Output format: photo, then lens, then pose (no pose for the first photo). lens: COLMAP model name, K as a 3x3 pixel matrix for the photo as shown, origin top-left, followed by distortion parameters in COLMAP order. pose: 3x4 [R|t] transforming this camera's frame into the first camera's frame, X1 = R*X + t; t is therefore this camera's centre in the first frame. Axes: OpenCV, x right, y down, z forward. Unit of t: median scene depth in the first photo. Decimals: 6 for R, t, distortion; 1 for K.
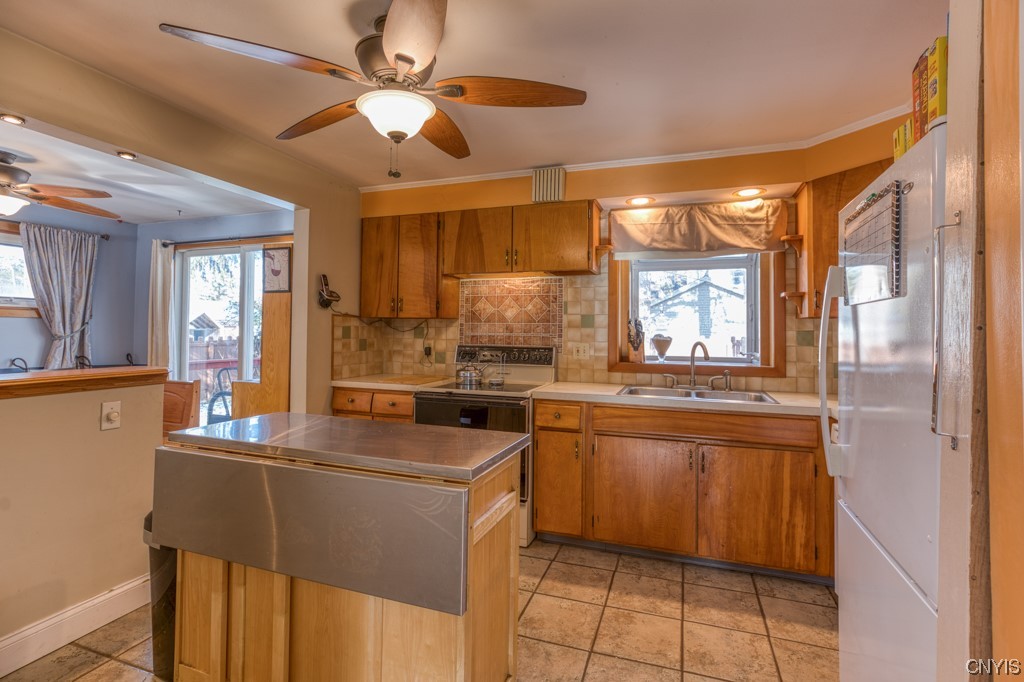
lens RADIAL K [[477.5, 0, 514.8], [0, 477.5, 318.5], [0, 0, 1]] dist [-0.023755, 0.011796]
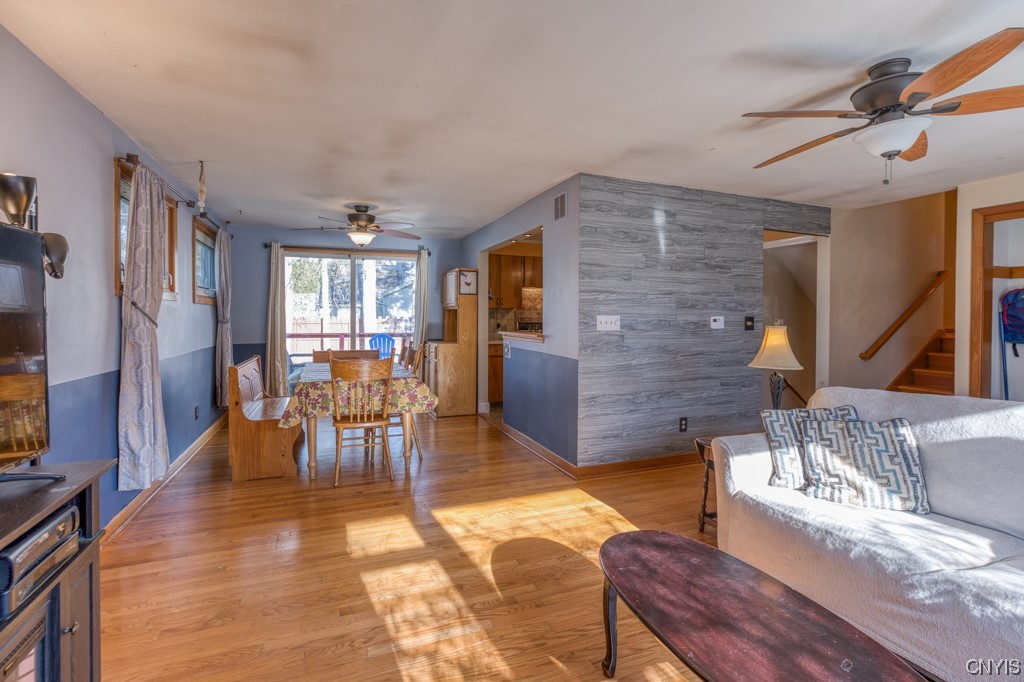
lens RADIAL K [[477.5, 0, 514.9], [0, 477.5, 320.4], [0, 0, 1]] dist [-0.023755, 0.011796]
pose [[0.753250, -0.010641, 0.657648, -1.595170], [-0.016669, 0.999239, 0.035260, -0.023161], [-0.657523, -0.037522, 0.752500, -0.540123]]
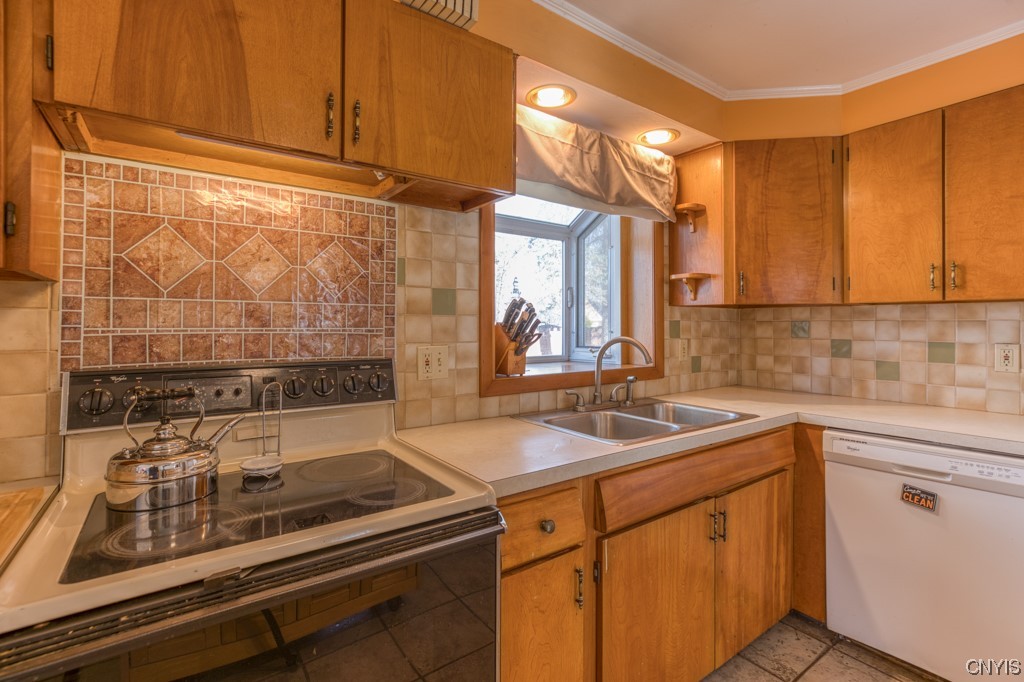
lens RADIAL K [[477.5, 0, 516.2], [0, 477.5, 320.6], [0, 0, 1]] dist [-0.023755, 0.011796]
pose [[0.561876, -0.001127, 0.827221, -0.228407], [-0.021071, 0.999655, 0.015674, 0.016518], [-0.826953, -0.026237, 0.561658, 0.679389]]
